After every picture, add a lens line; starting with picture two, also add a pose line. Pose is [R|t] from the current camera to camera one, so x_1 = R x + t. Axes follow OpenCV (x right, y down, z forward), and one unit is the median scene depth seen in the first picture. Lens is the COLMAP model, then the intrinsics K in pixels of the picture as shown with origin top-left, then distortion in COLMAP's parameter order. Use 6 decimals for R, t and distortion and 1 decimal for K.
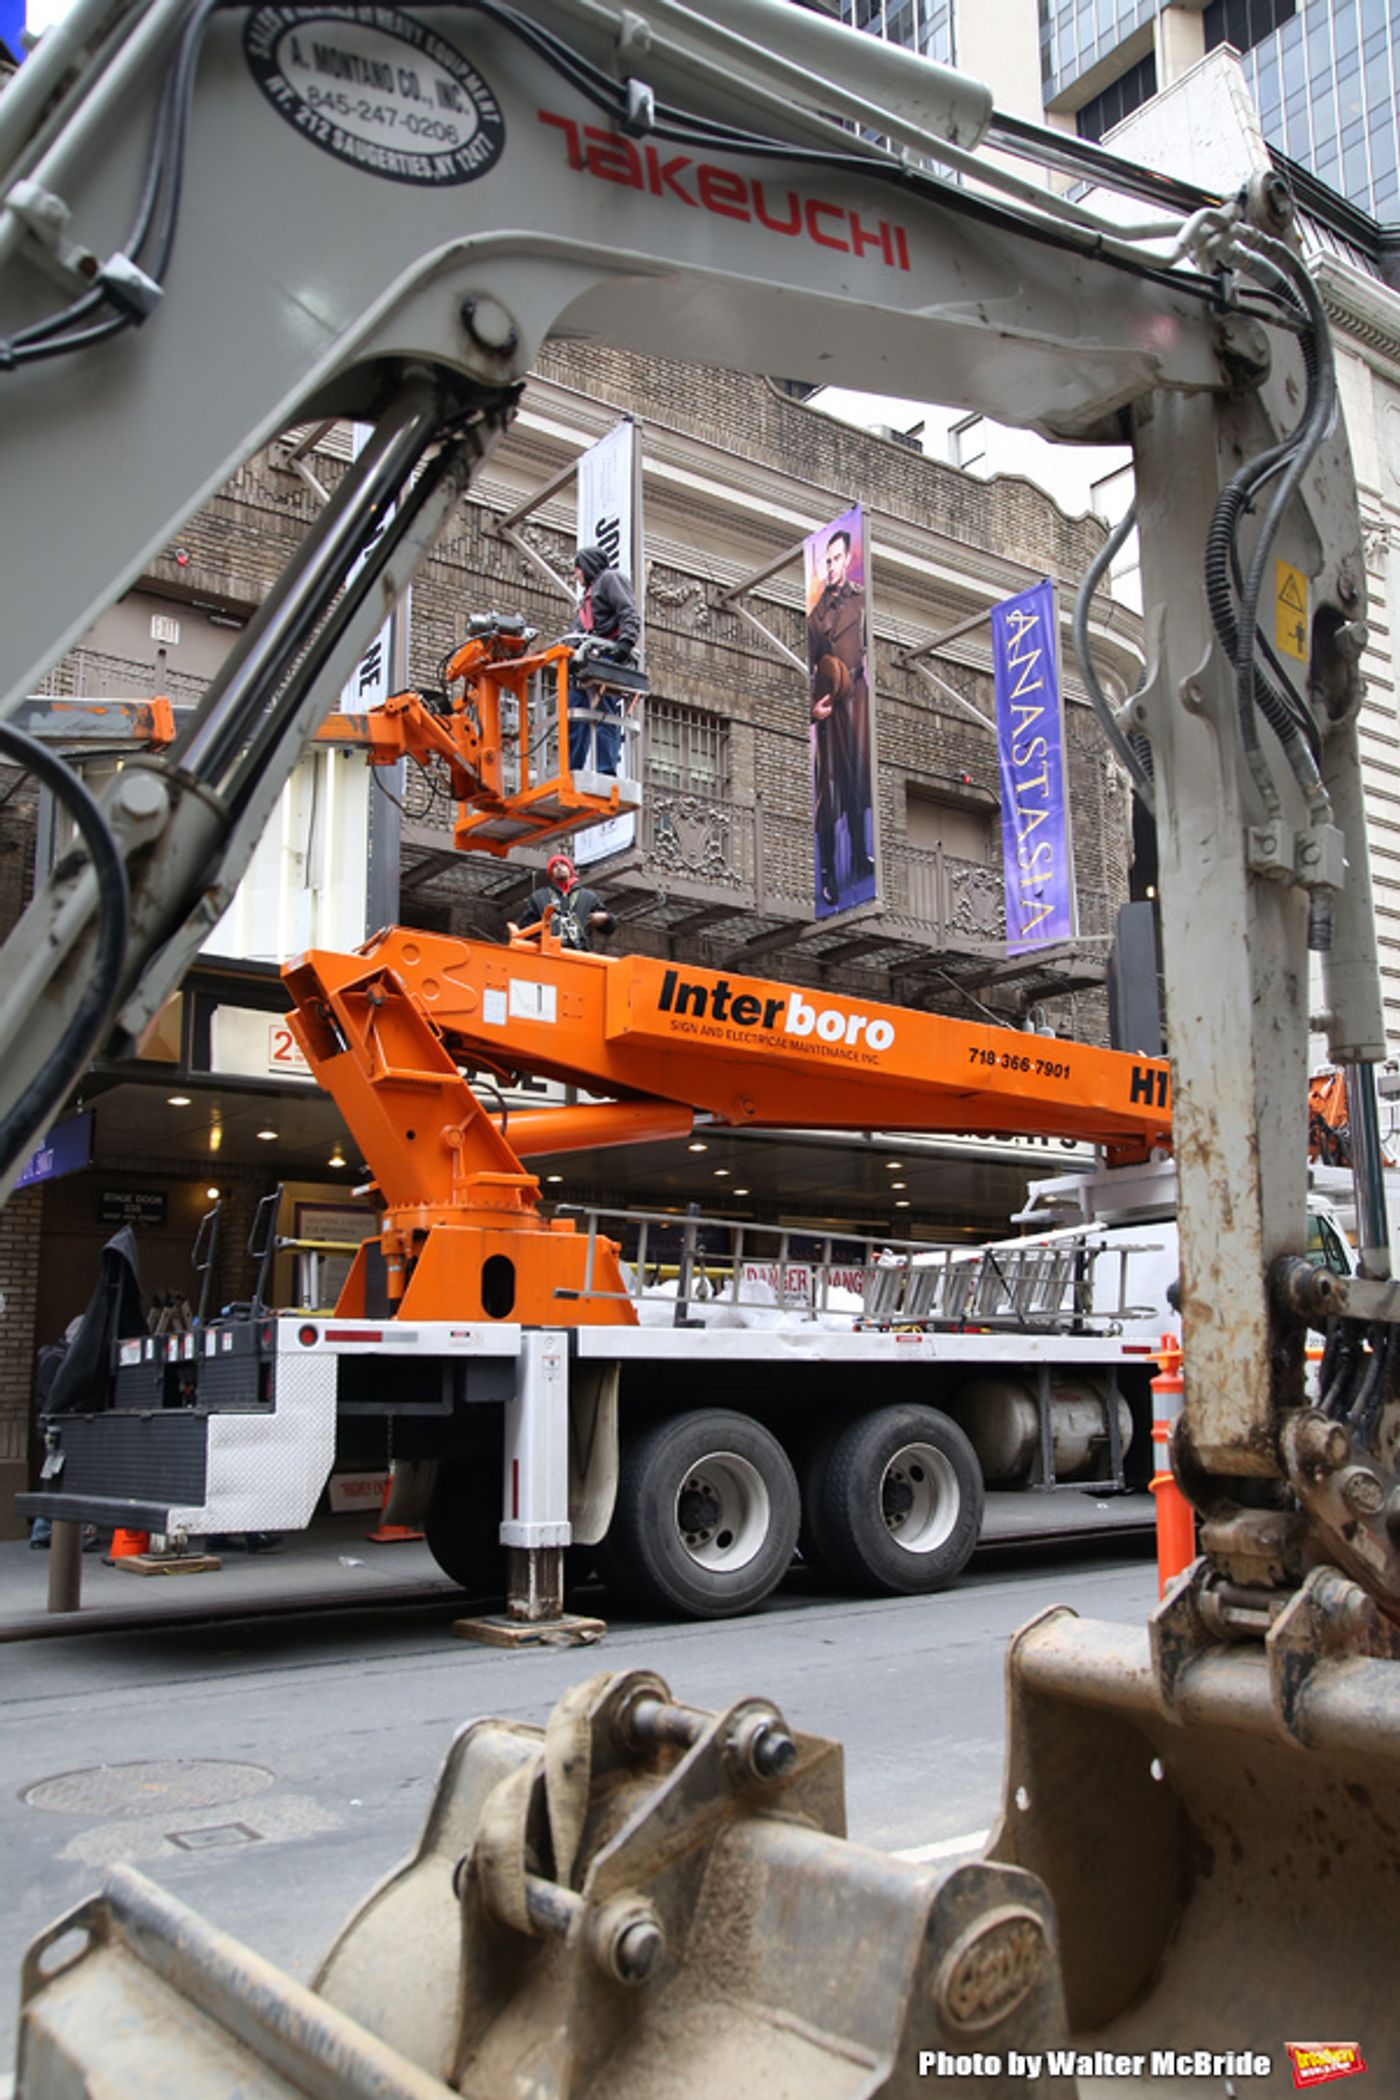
lens RADIAL K [[1715.7, 0, 700.0], [0, 1715.7, 1050.0], [0, 0, 1]] dist [-0.078591, 0.132585]
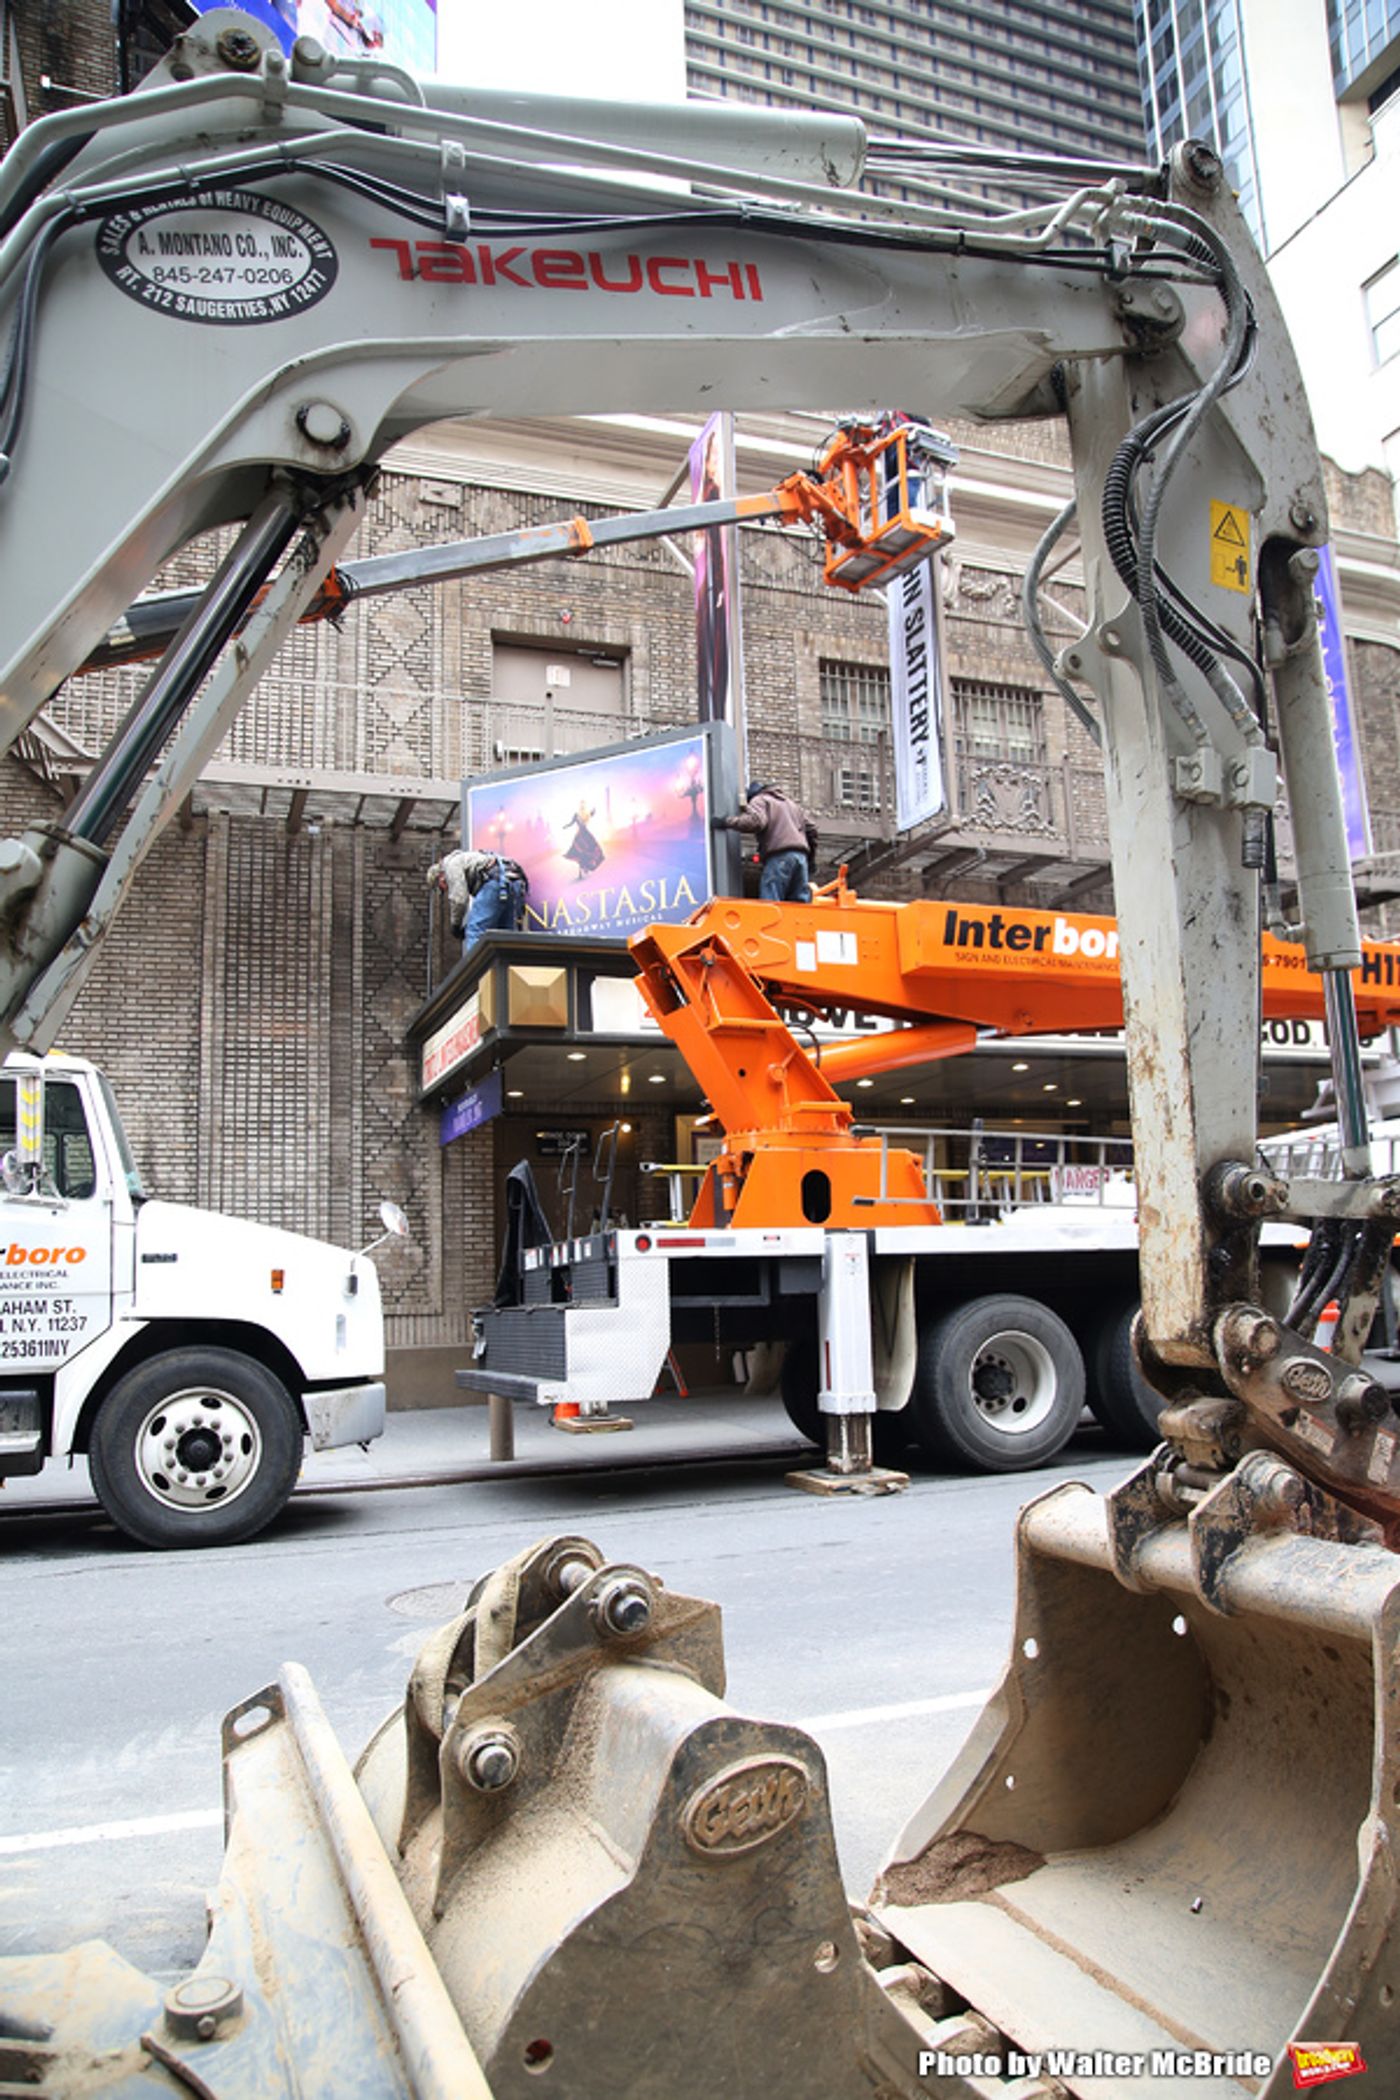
lens RADIAL K [[1442.9, 0, 721.0], [0, 1442.9, 1052.2], [0, 0, 1]] dist [-0.126323, 0.087180]
pose [[0.961912, -0.061402, -0.266375, 0.098005], [0.072647, 0.996826, 0.032560, 0.000762], [0.263530, -0.050672, 0.963319, 0.024827]]
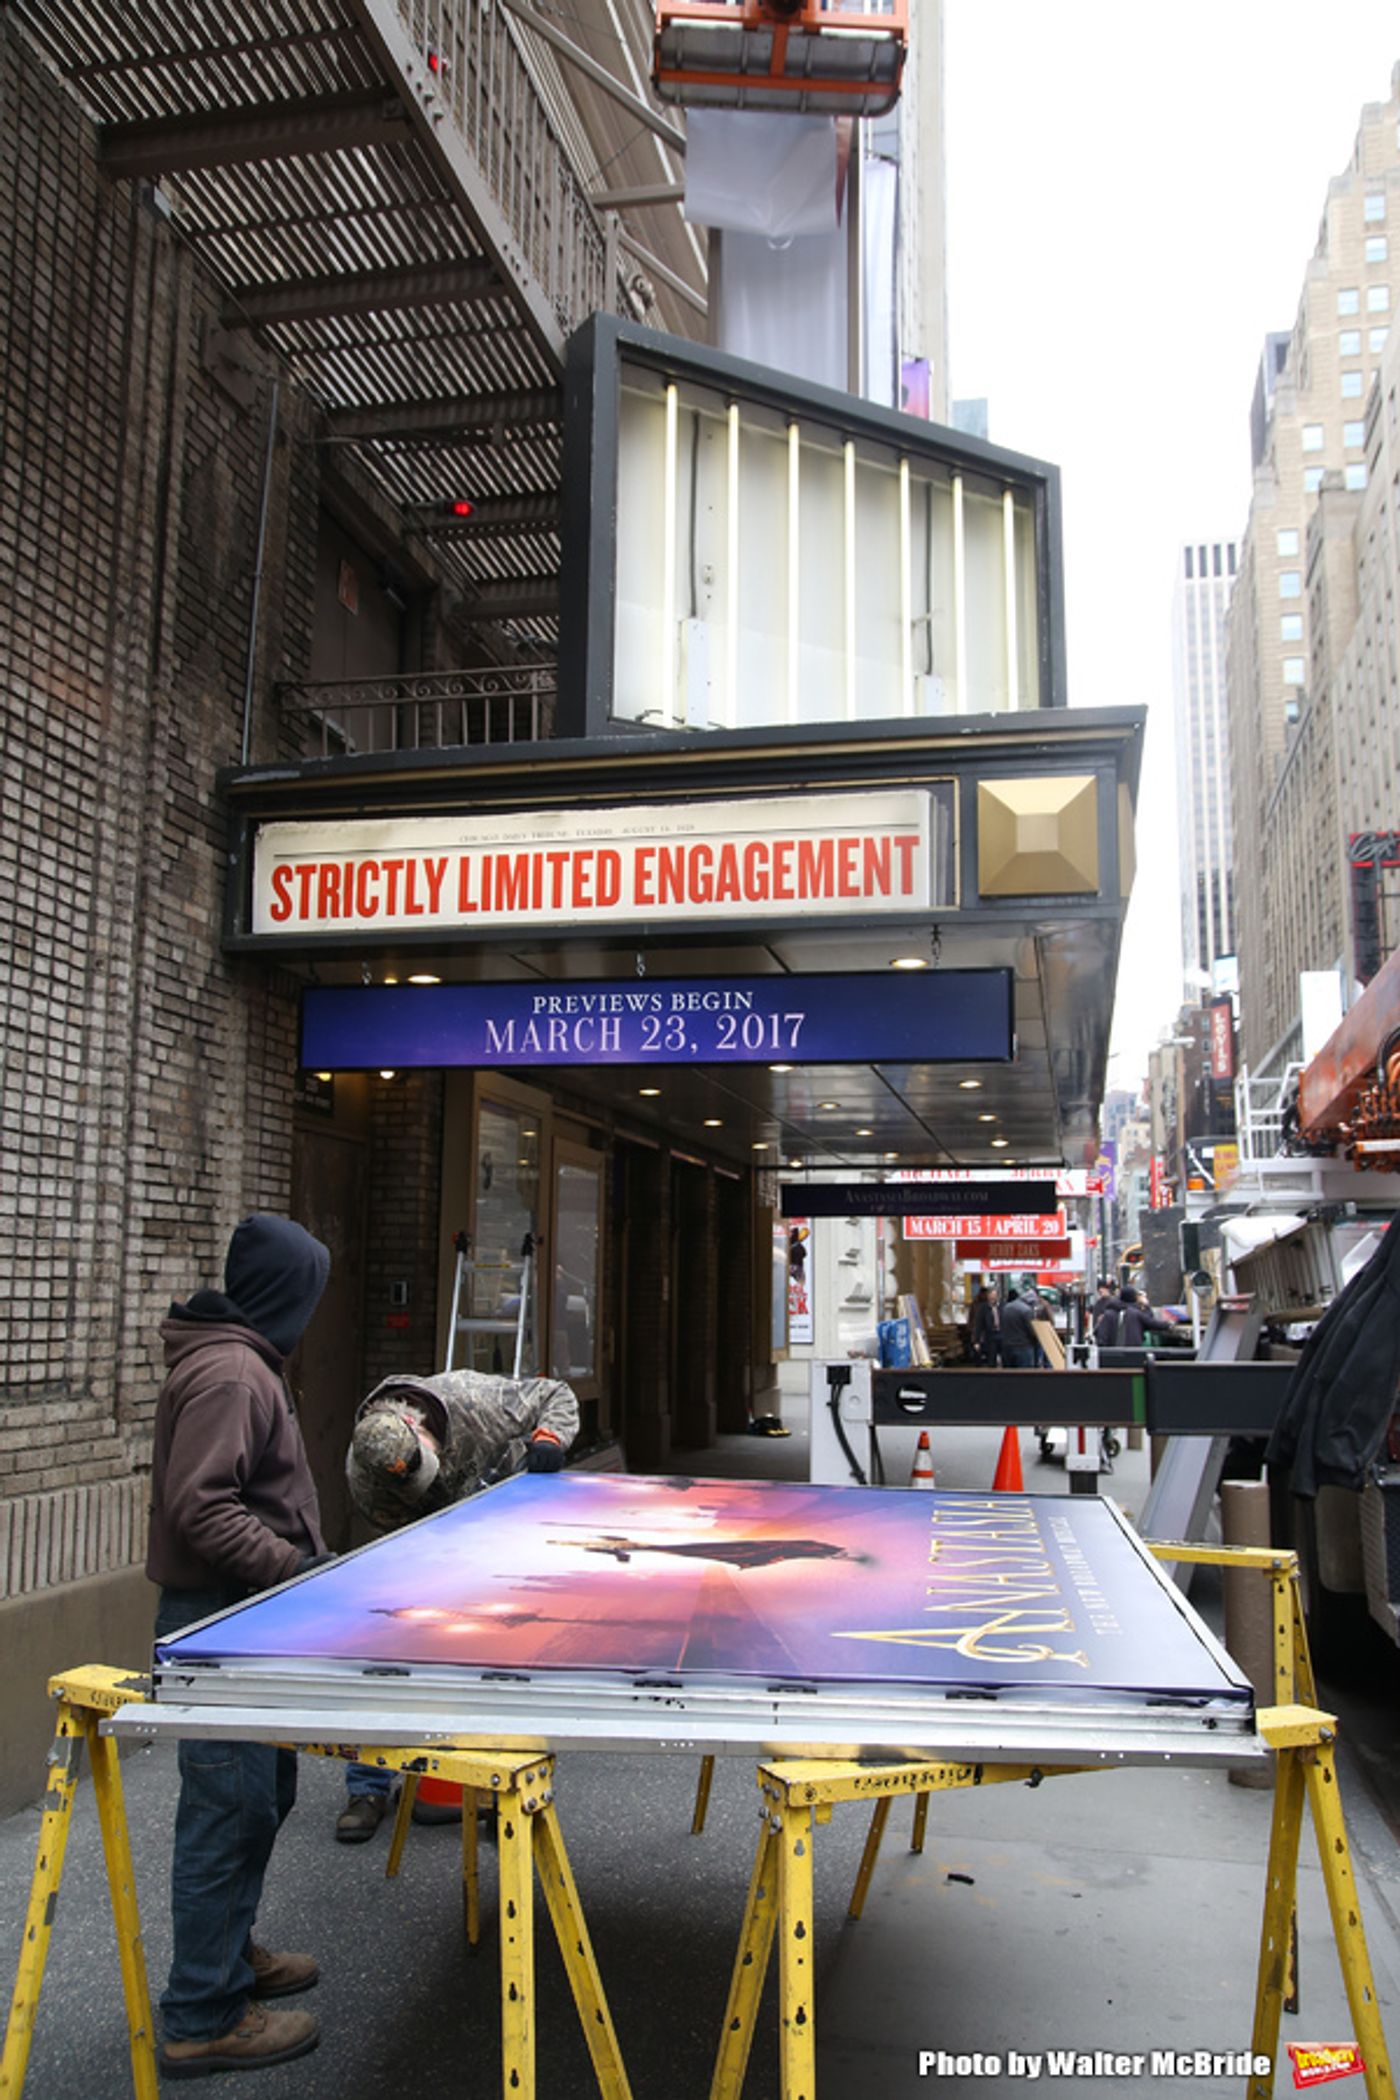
lens RADIAL K [[1715.7, 0, 700.0], [0, 1715.7, 1050.0], [0, 0, 1]] dist [-0.078591, 0.132585]
pose [[0.752274, 0.116772, 0.648419, -0.962041], [-0.150274, 0.988637, -0.003698, 0.095522], [-0.641483, -0.094659, 0.761274, 0.684260]]
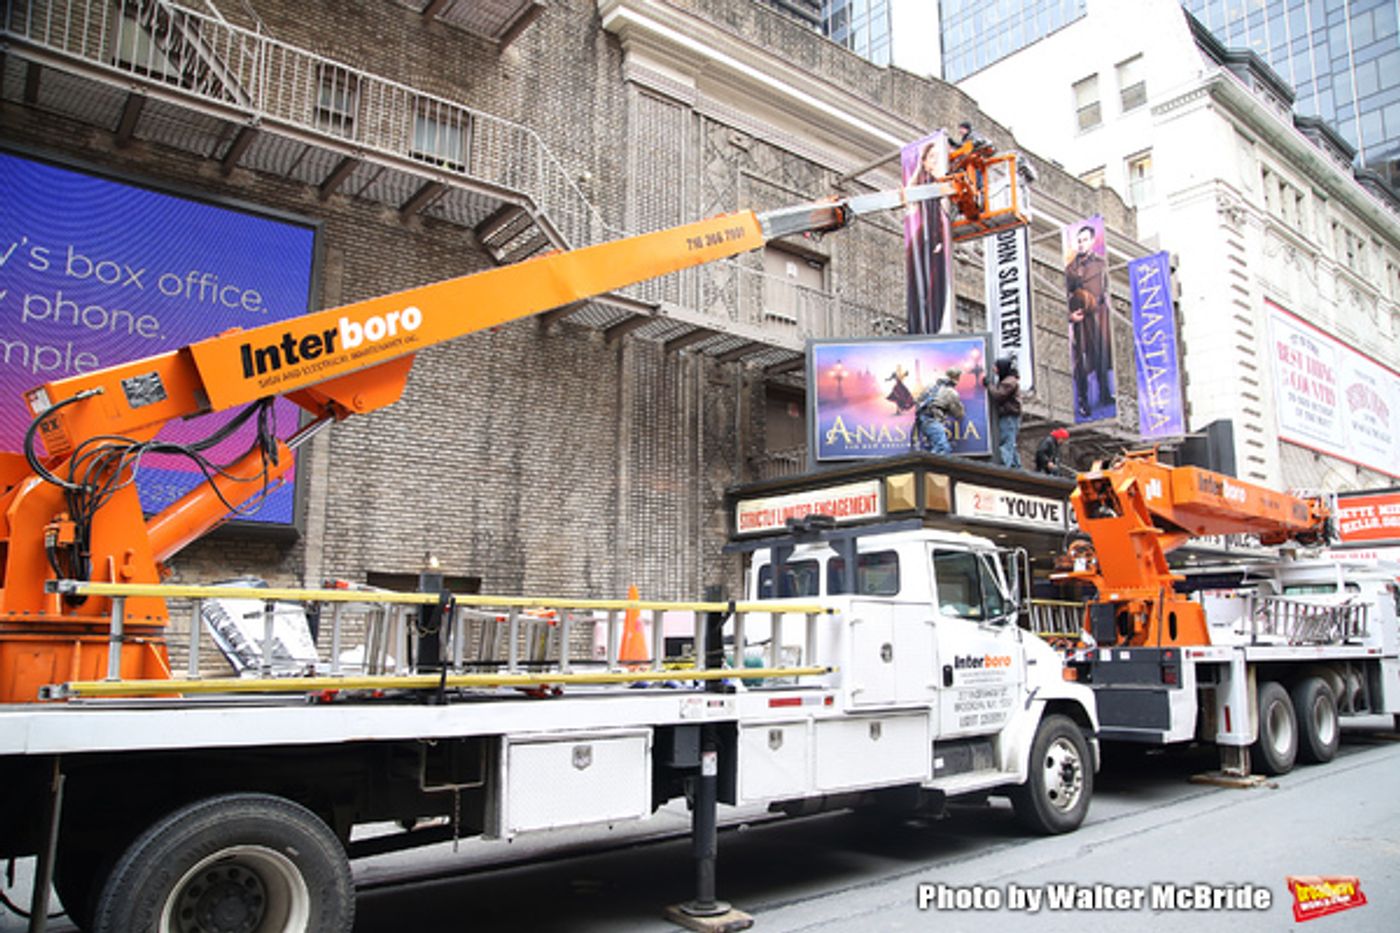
lens RADIAL K [[961.9, 0, 709.9], [0, 961.9, 491.8], [0, 0, 1]] dist [-0.126323, 0.087180]
pose [[0.999128, 0.023089, 0.034782, -0.718771], [-0.024789, 0.998478, 0.049263, -0.073824], [-0.033592, -0.050082, 0.998180, -0.159817]]
